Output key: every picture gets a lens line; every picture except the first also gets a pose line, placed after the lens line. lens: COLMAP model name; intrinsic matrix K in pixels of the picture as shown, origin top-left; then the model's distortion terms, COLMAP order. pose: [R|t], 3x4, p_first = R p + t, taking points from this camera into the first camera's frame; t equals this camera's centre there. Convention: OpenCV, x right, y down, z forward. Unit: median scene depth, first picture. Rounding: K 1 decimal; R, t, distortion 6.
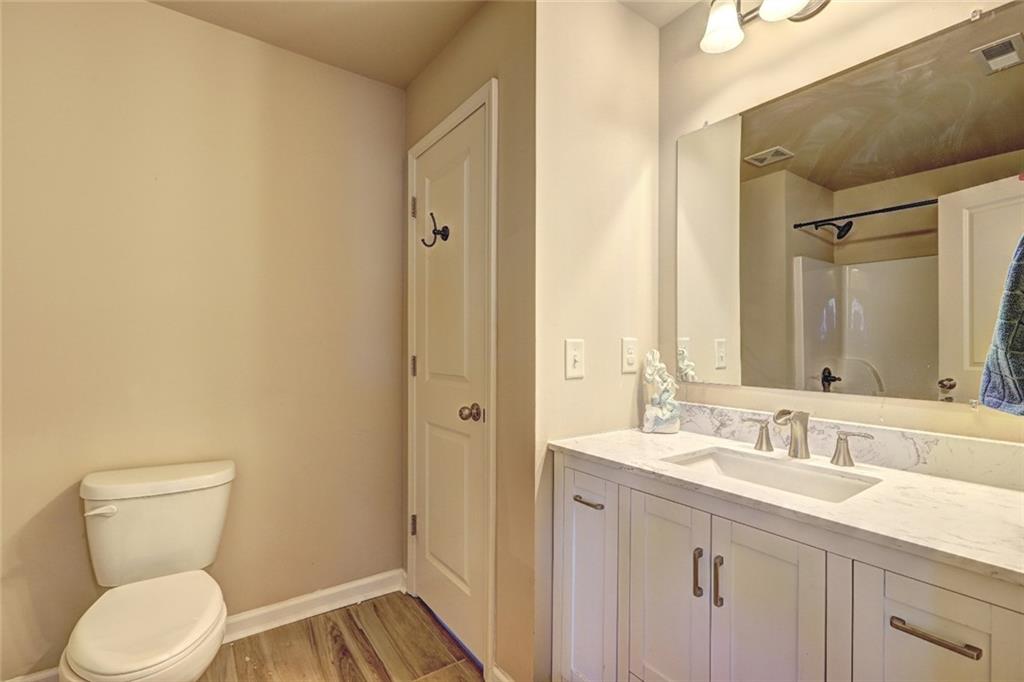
lens RADIAL K [[459.5, 0, 512.1], [0, 459.5, 343.0], [0, 0, 1]] dist [0.001929, -0.000954]
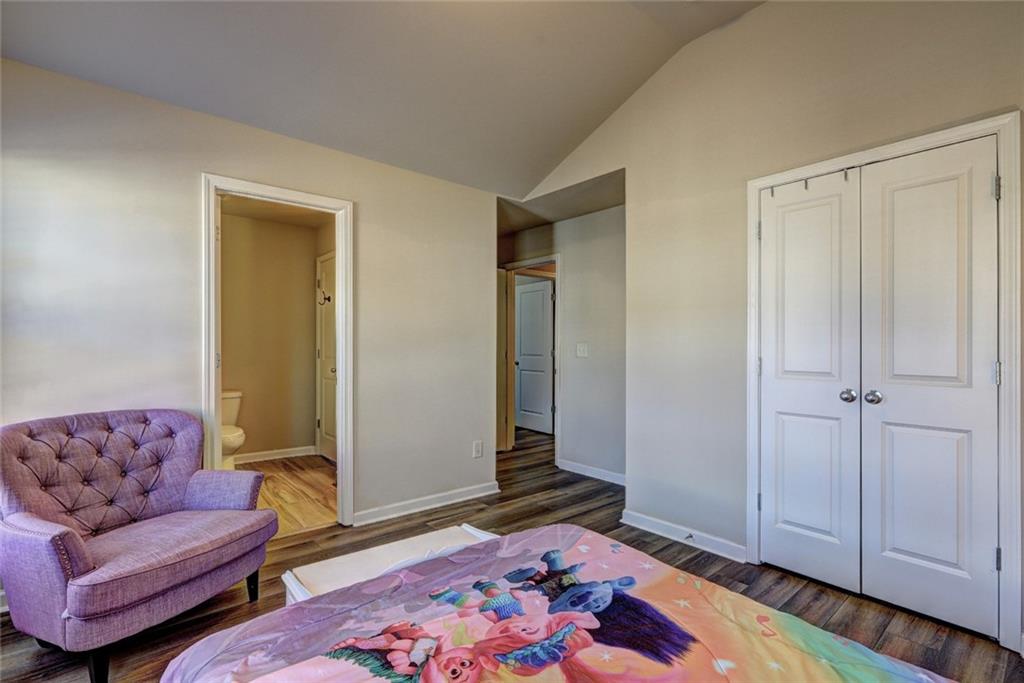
lens RADIAL K [[494.8, 0, 512.0], [0, 494.8, 341.7], [0, 0, 1]] dist [0.005934, 0.000895]
pose [[0.996869, 0.001539, 0.079051, 0.562828], [-0.001141, 0.999986, -0.005075, 0.003913], [-0.079058, 0.004969, 0.996858, -1.564535]]
